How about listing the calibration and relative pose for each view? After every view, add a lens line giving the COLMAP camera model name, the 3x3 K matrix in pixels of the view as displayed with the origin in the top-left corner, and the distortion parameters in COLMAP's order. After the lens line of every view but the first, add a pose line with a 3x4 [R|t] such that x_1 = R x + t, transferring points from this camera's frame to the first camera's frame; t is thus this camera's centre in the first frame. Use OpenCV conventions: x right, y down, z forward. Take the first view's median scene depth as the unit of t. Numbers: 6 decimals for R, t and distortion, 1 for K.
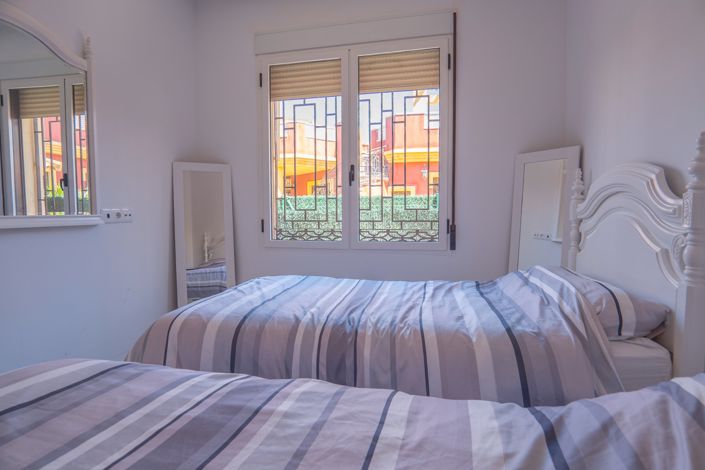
lens RADIAL K [[351.7, 0, 367.6], [0, 351.7, 232.0], [0, 0, 1]] dist [-0.037123, 0.011258]
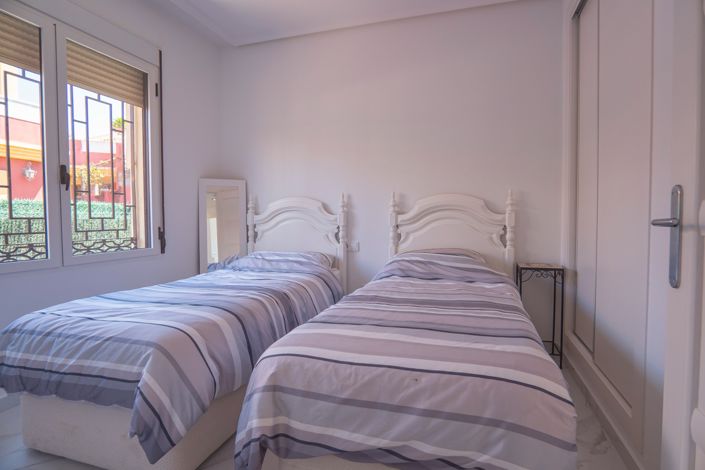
lens RADIAL K [[351.7, 0, 367.6], [0, 351.7, 232.0], [0, 0, 1]] dist [-0.037123, 0.011258]
pose [[0.120398, -0.034285, 0.992133, -0.830420], [0.062471, 0.997684, 0.026896, -0.008529], [-0.990758, 0.058741, 0.122261, 0.196993]]
